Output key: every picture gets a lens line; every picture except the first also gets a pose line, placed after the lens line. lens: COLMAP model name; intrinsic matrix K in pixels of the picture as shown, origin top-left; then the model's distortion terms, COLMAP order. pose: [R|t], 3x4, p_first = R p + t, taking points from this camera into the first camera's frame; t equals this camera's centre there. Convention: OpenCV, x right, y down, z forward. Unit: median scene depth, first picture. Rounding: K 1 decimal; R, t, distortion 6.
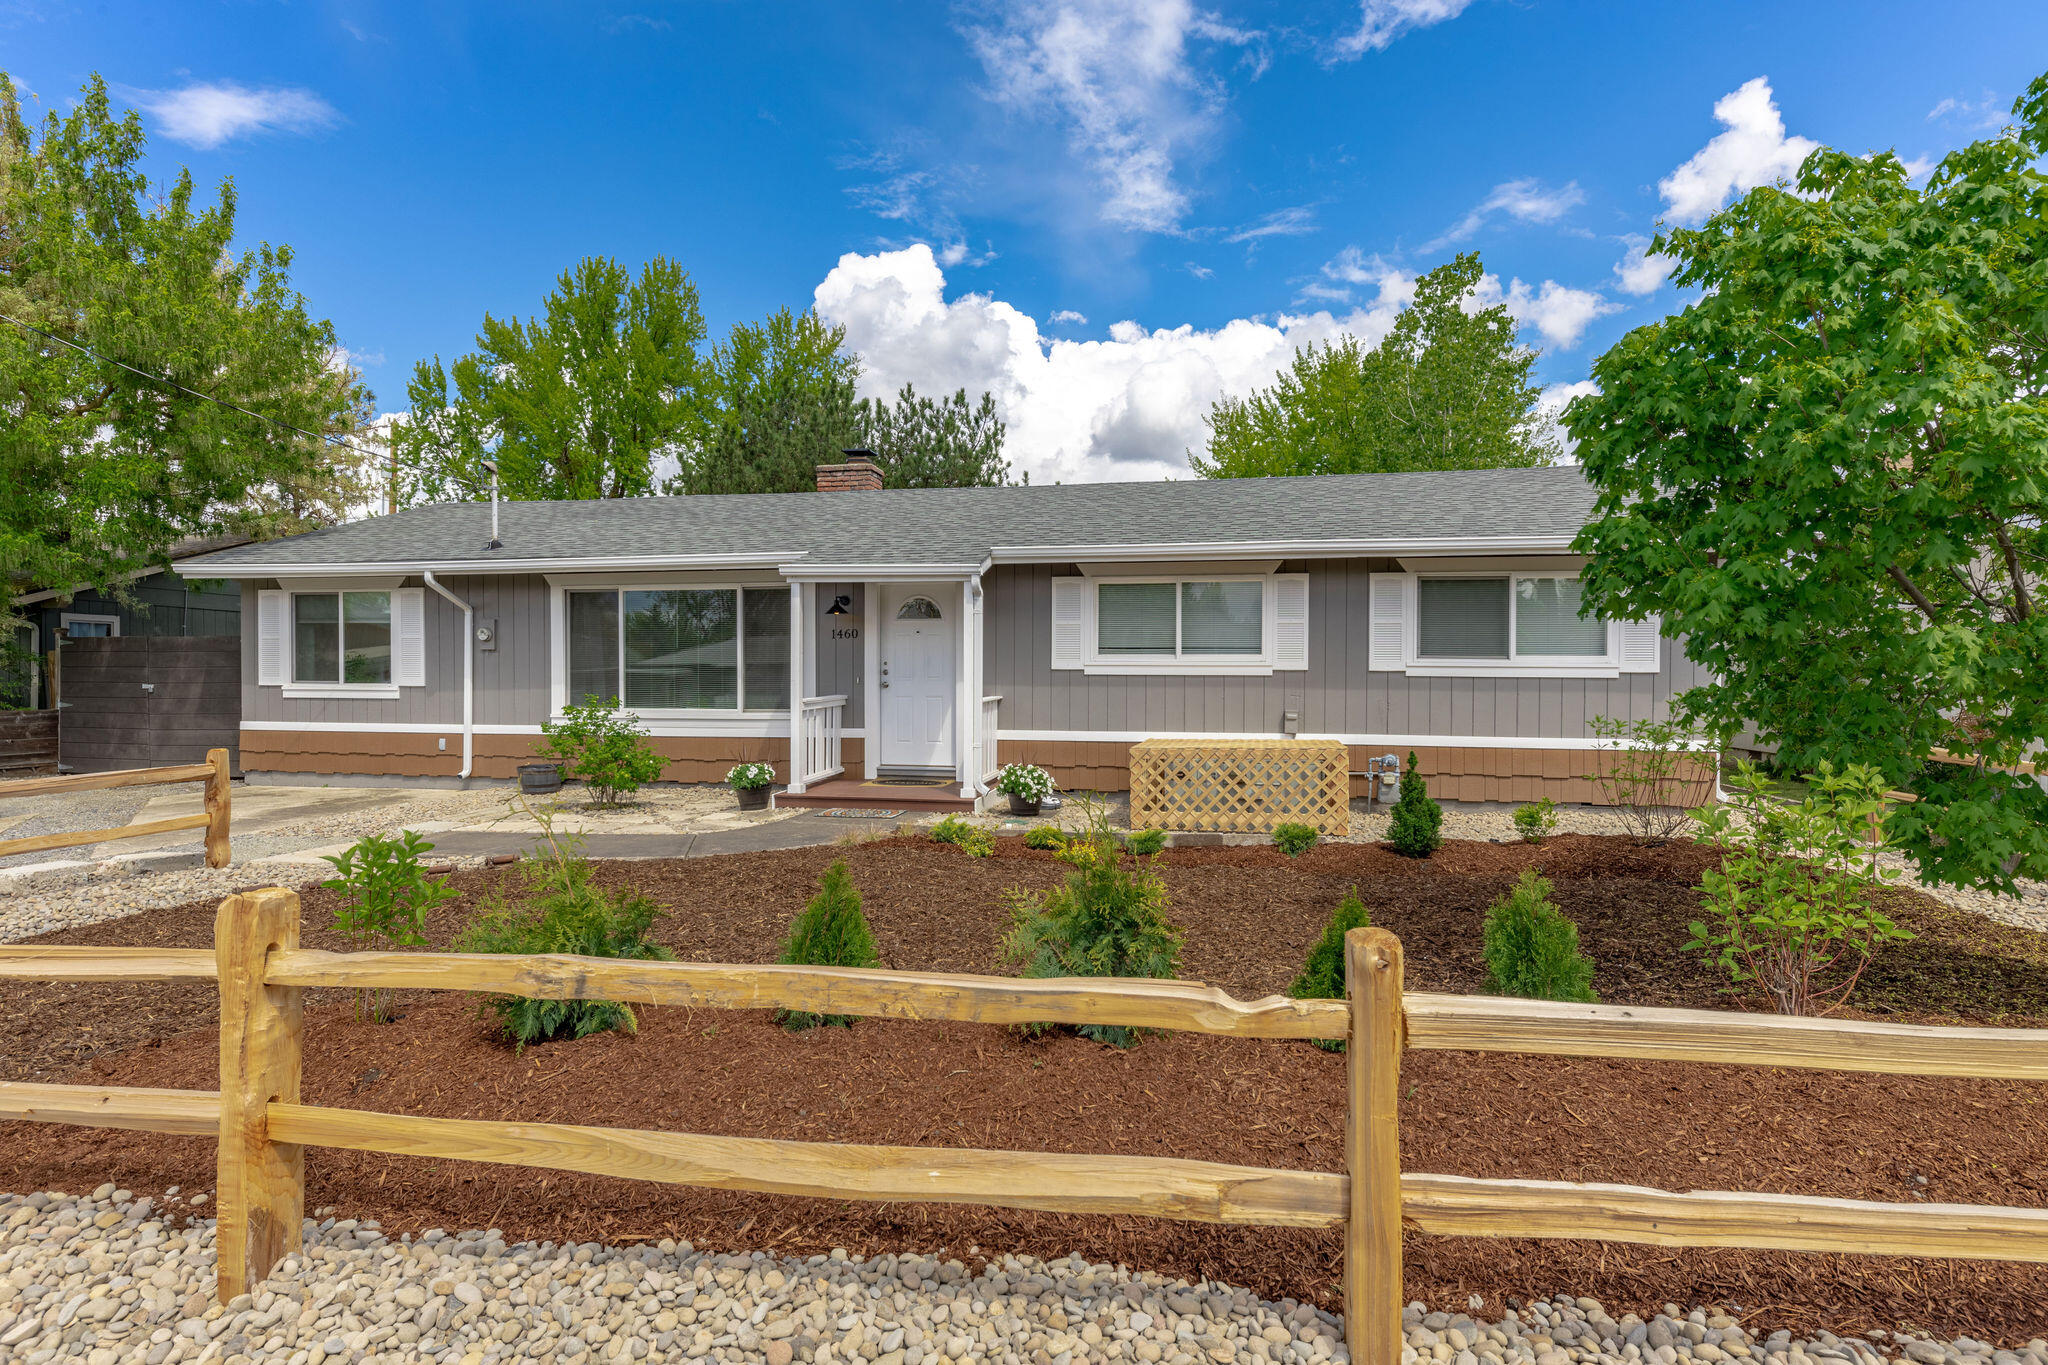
lens RADIAL K [[1024.0, 0, 1017.6], [0, 1024.0, 683.1], [0, 0, 1]] dist [0.015203, 0.000195]
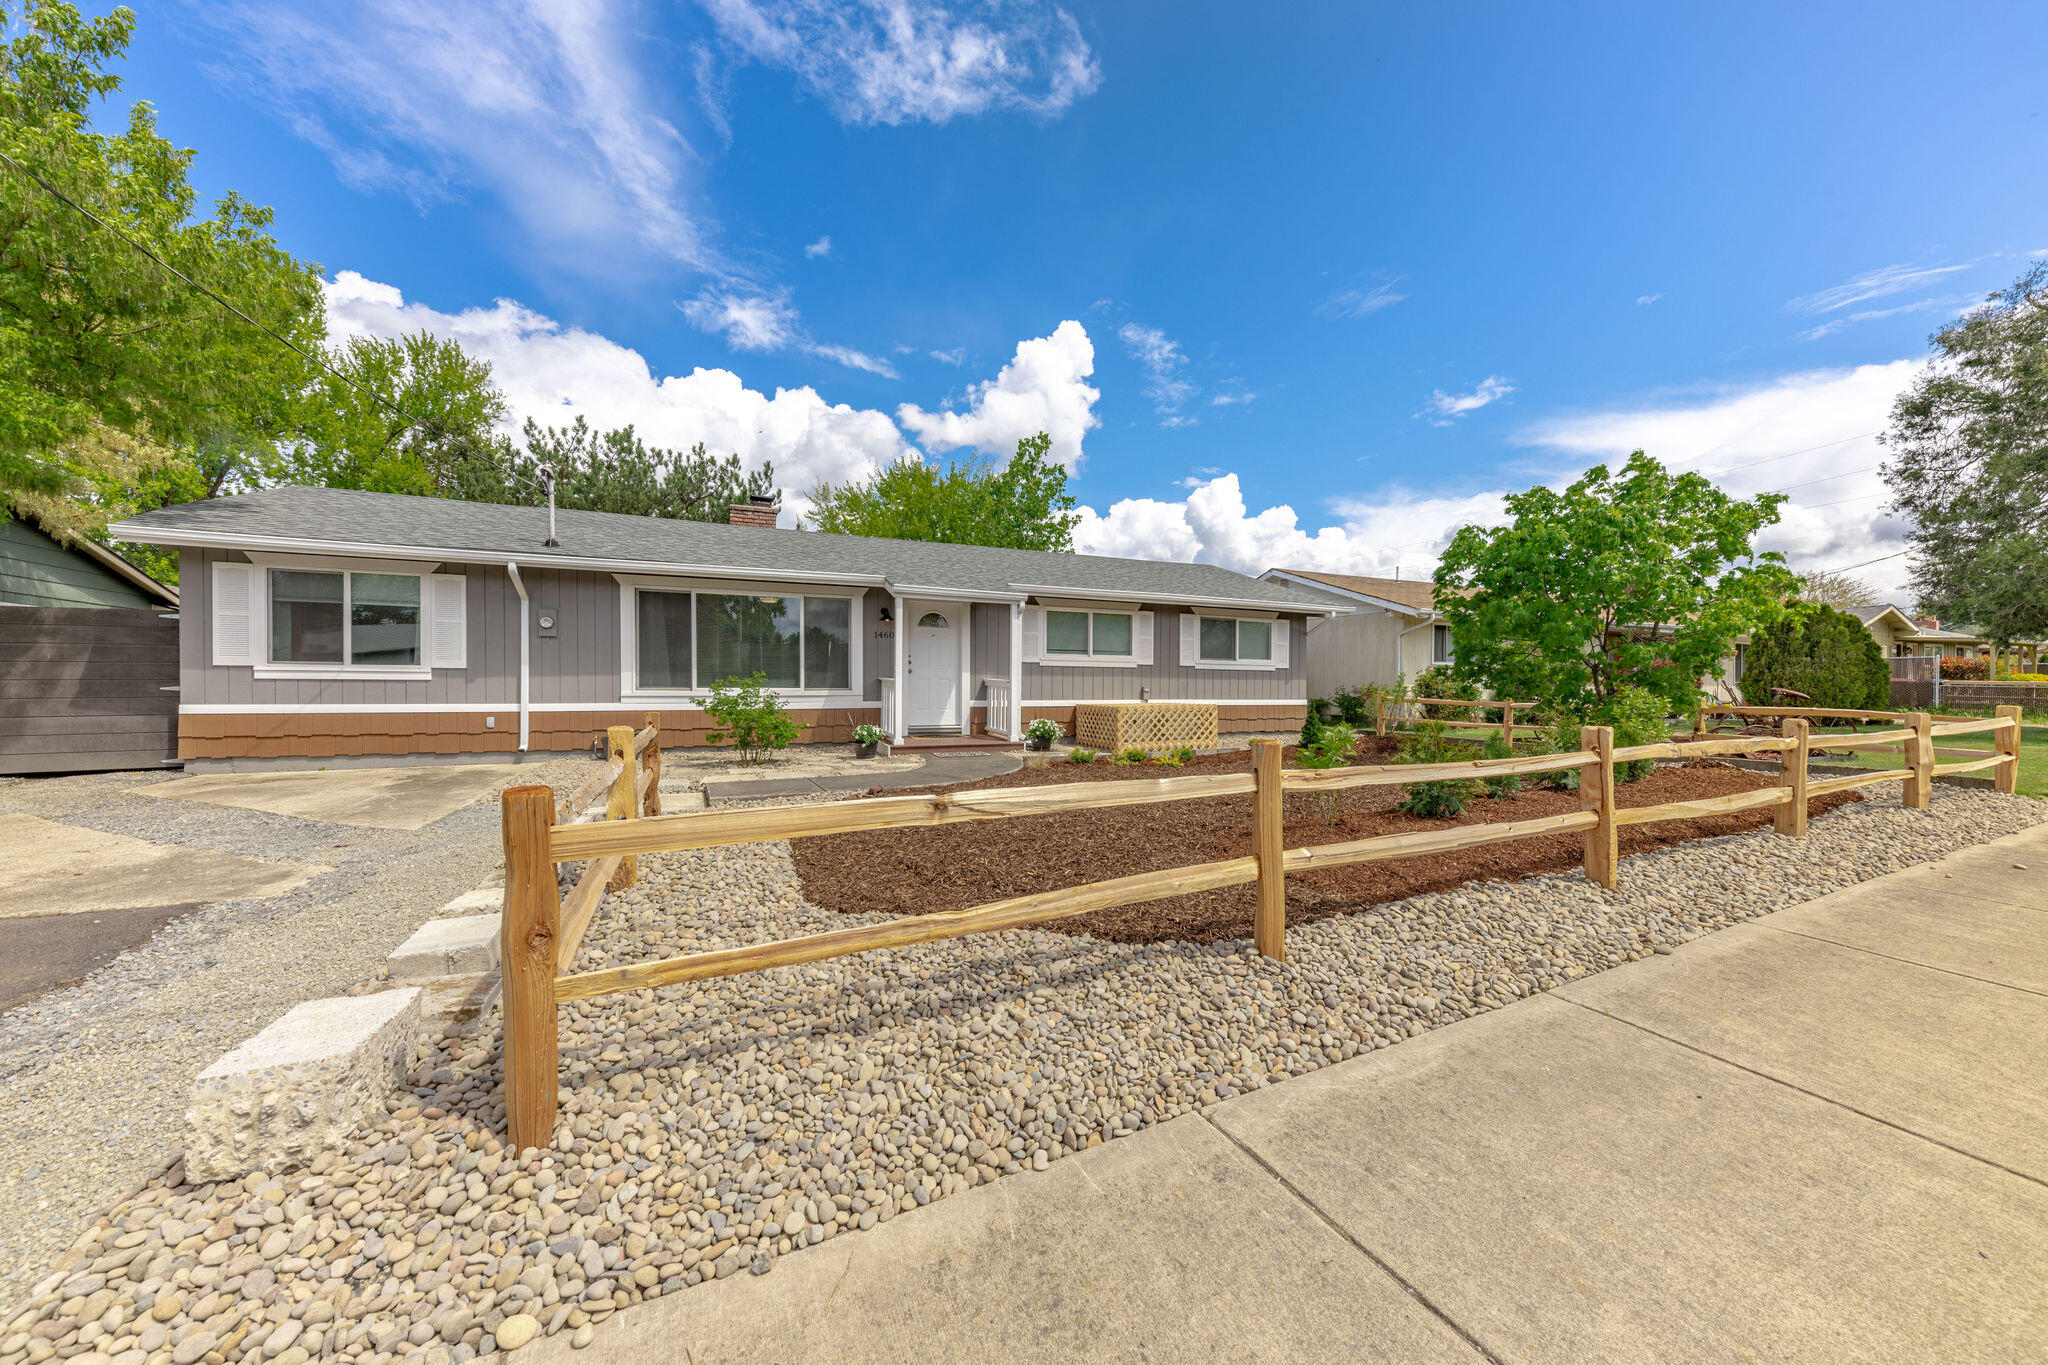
lens RADIAL K [[705.9, 0, 1031.1], [0, 705.9, 682.0], [0, 0, 1]] dist [0.007978, -0.000003]
pose [[0.828485, 0.002996, 0.560003, -0.518849], [-0.001859, 0.999995, -0.002600, 0.018566], [-0.560008, 0.001113, 0.828487, 0.069457]]
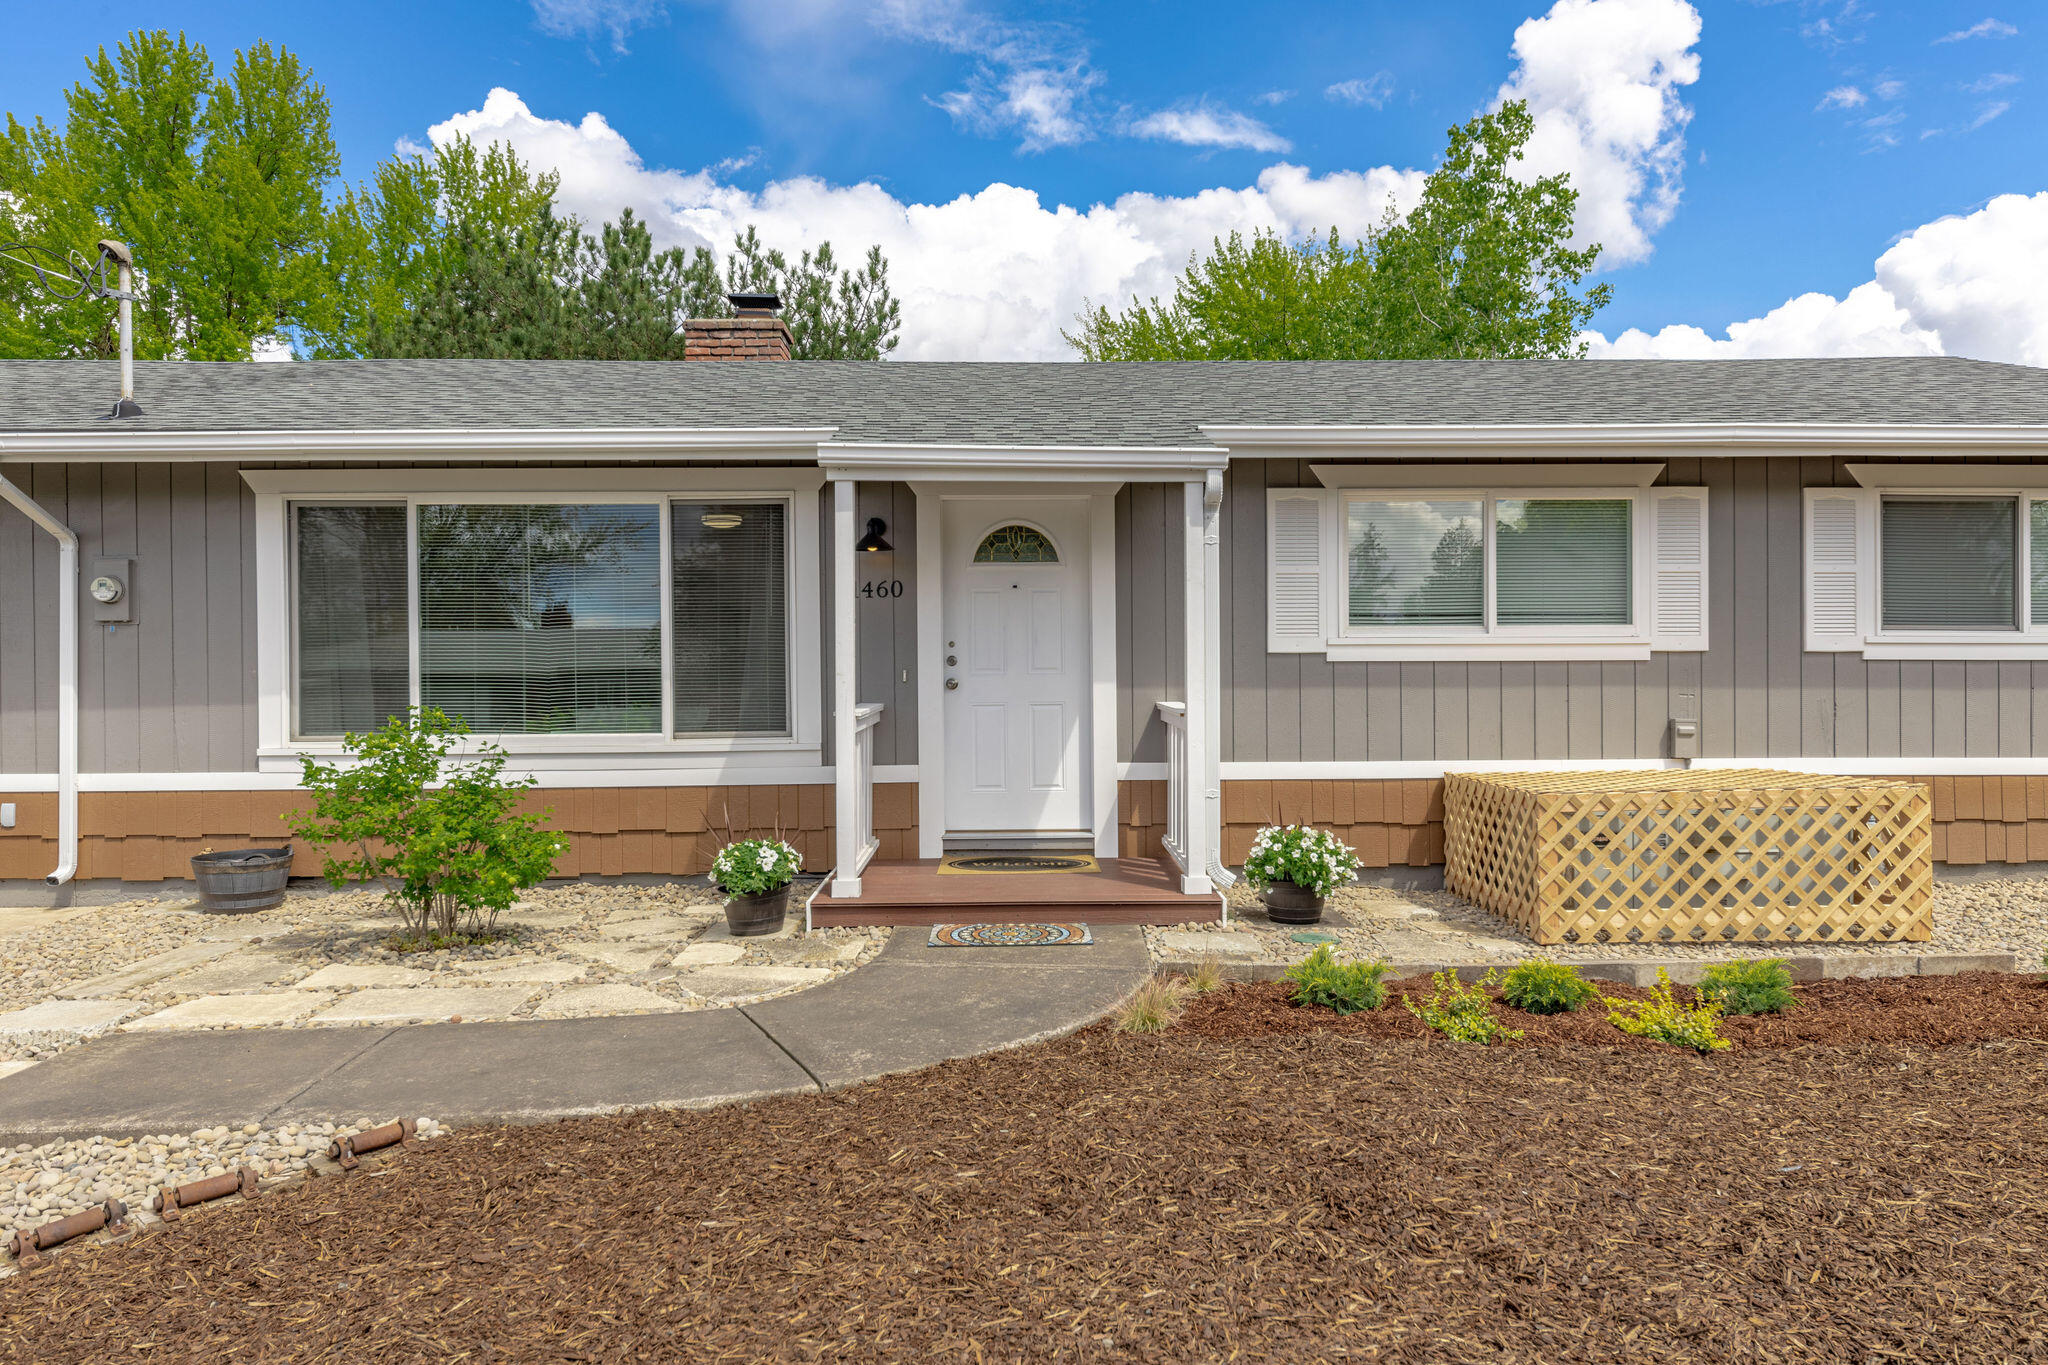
lens RADIAL K [[1336.0, 0, 1033.9], [0, 1336.0, 692.2], [0, 0, 1]] dist [0.016239, -0.008558]
pose [[0.977900, -0.009361, 0.208861, -0.221789], [0.009652, 0.999953, -0.000373, 0.006428], [-0.208848, 0.002380, 0.977945, 0.283071]]
